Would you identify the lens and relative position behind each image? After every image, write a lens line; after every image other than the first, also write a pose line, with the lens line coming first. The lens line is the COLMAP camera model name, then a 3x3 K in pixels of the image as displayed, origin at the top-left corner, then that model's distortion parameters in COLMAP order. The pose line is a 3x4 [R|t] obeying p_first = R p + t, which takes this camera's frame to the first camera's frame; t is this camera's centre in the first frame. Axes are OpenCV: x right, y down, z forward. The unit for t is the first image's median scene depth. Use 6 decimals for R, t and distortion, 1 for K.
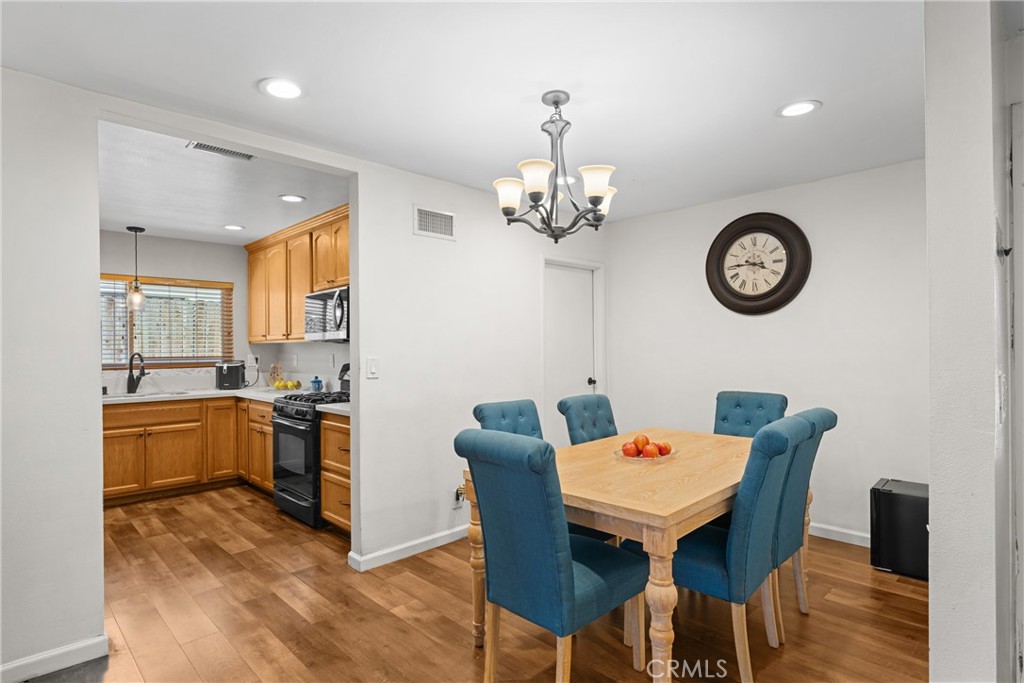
lens RADIAL K [[532.8, 0, 509.4], [0, 532.8, 345.0], [0, 0, 1]] dist [-0.004725, 0.000013]
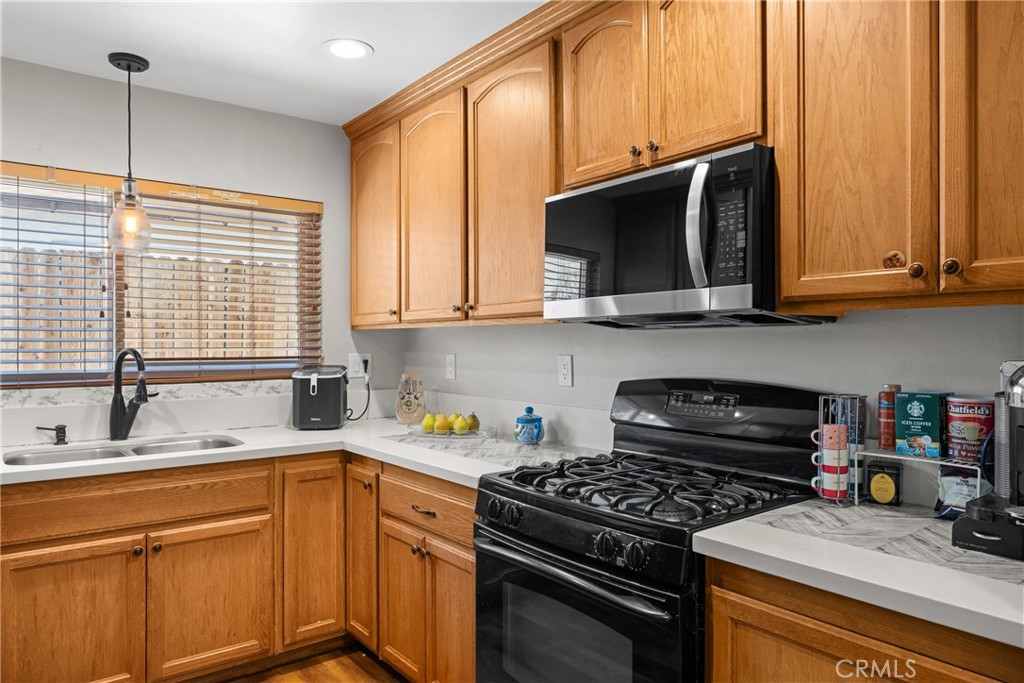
lens RADIAL K [[682.8, 0, 514.0], [0, 682.8, 340.6], [0, 0, 1]] dist [0.000957, -0.005347]
pose [[0.993723, 0.006714, -0.111667, -0.317130], [-0.006417, 0.999975, 0.003027, 0.004372], [0.111685, -0.002291, 0.993741, 0.466353]]
